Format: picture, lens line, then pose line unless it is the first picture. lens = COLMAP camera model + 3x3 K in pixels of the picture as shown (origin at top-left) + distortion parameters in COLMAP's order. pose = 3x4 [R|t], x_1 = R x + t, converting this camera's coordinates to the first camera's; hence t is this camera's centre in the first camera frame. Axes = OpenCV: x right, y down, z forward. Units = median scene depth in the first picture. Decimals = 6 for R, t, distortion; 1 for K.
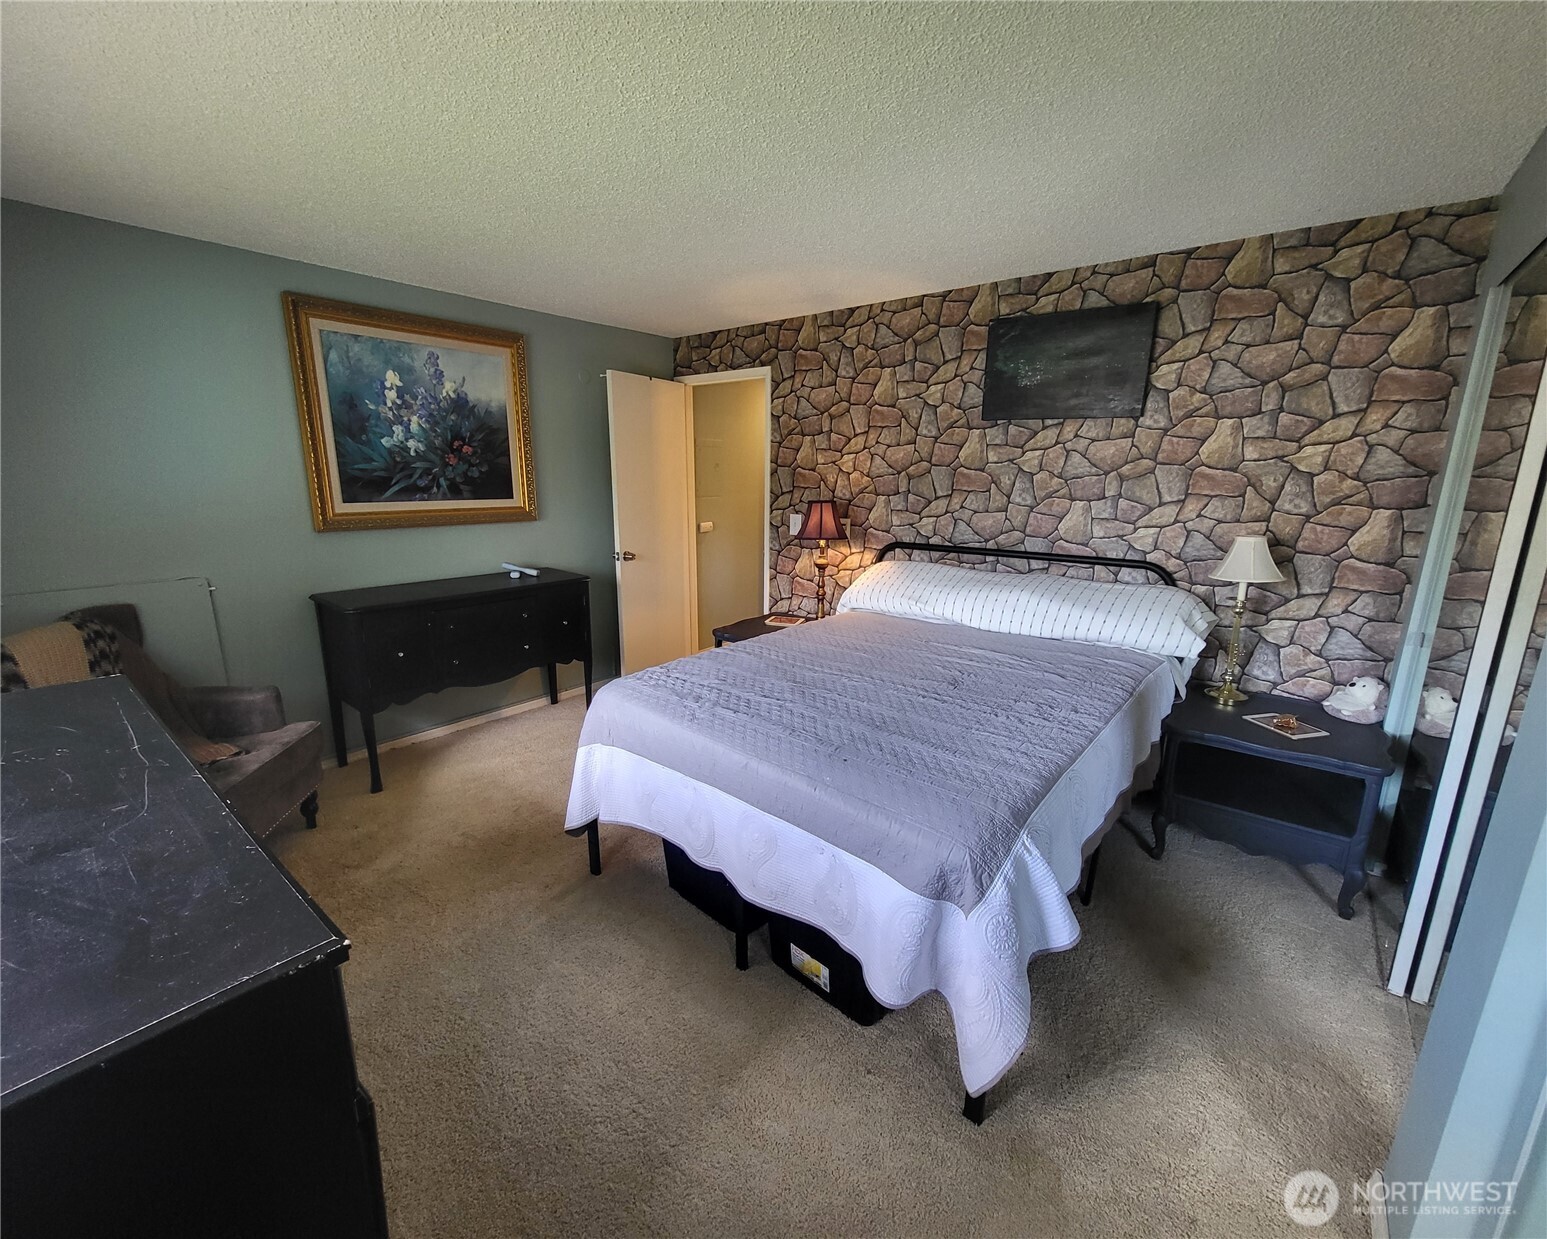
lens RADIAL K [[650.7, 0, 773.5], [0, 650.7, 616.4], [0, 0, 1]] dist [0.003739, -0.002171]
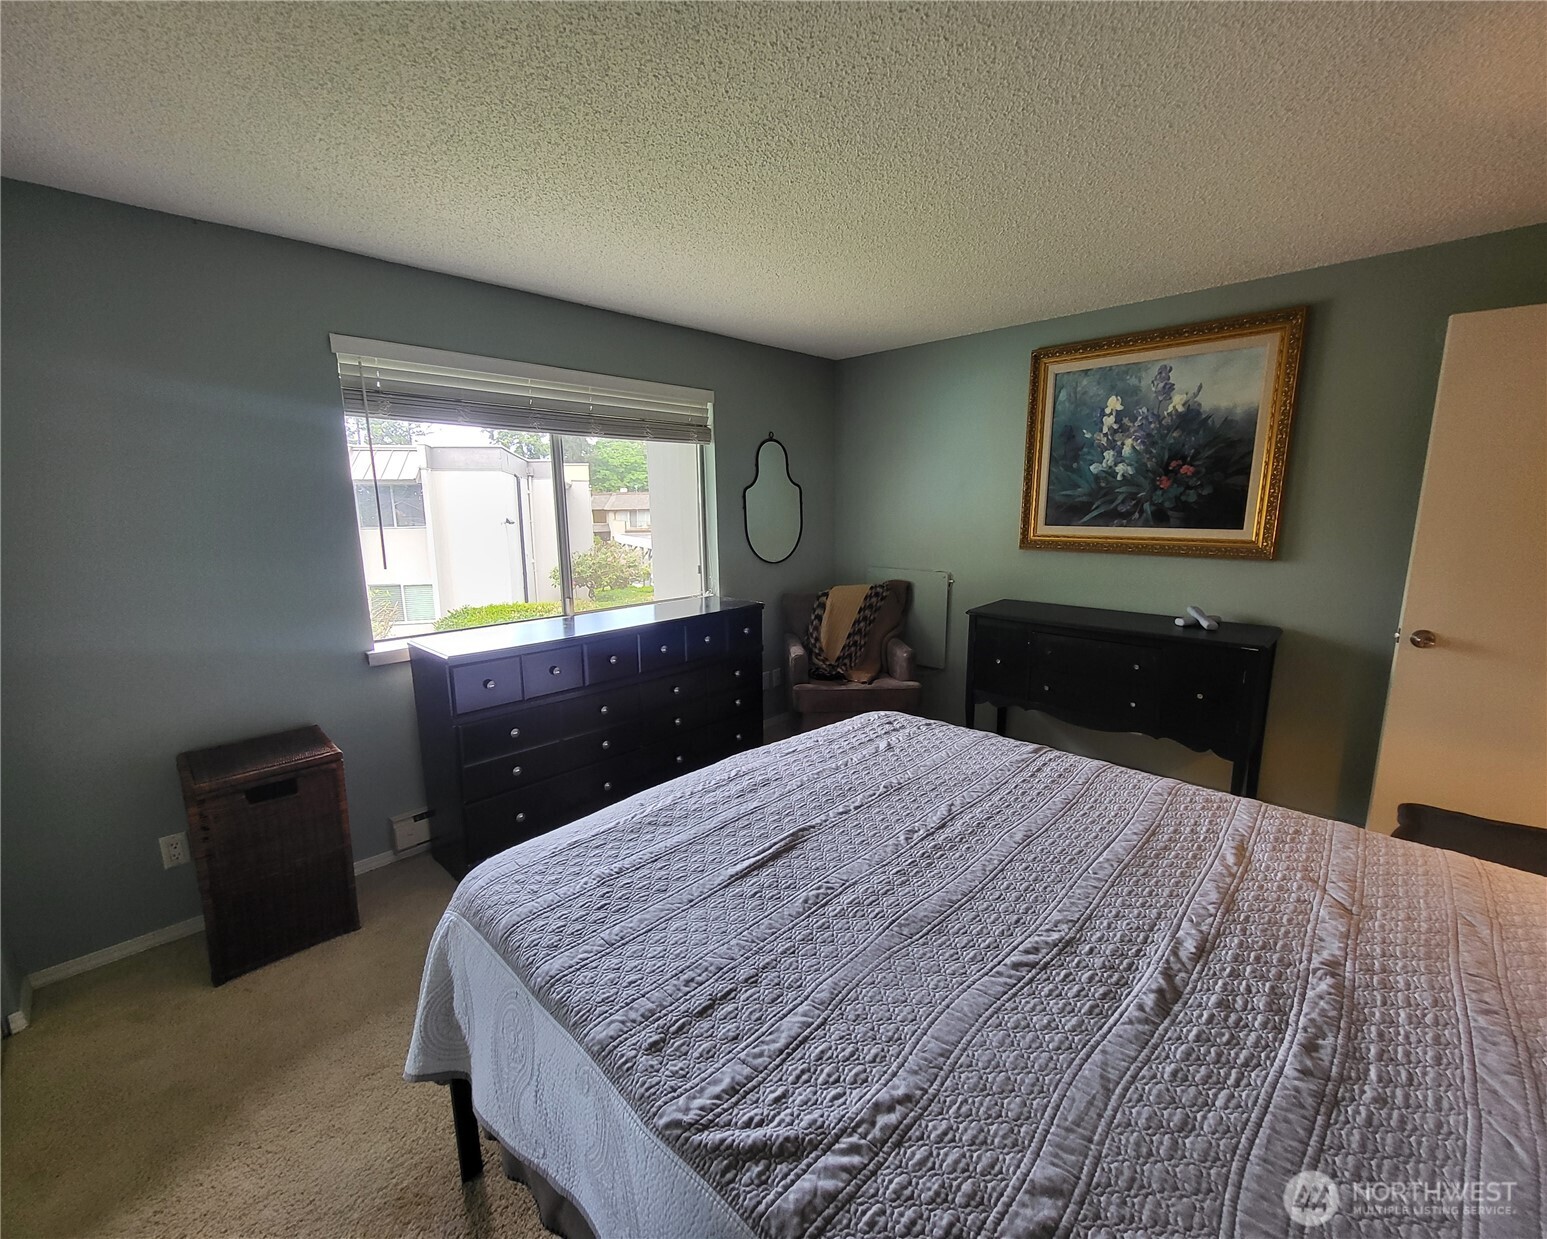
lens RADIAL K [[650.7, 0, 769.6], [0, 650.7, 617.2], [0, 0, 1]] dist [0.003739, -0.002171]
pose [[-0.088555, 0.166389, -0.982076, 0.480125], [-0.210179, 0.960629, 0.181707, -0.119008], [0.973644, 0.222503, -0.050097, 0.593779]]
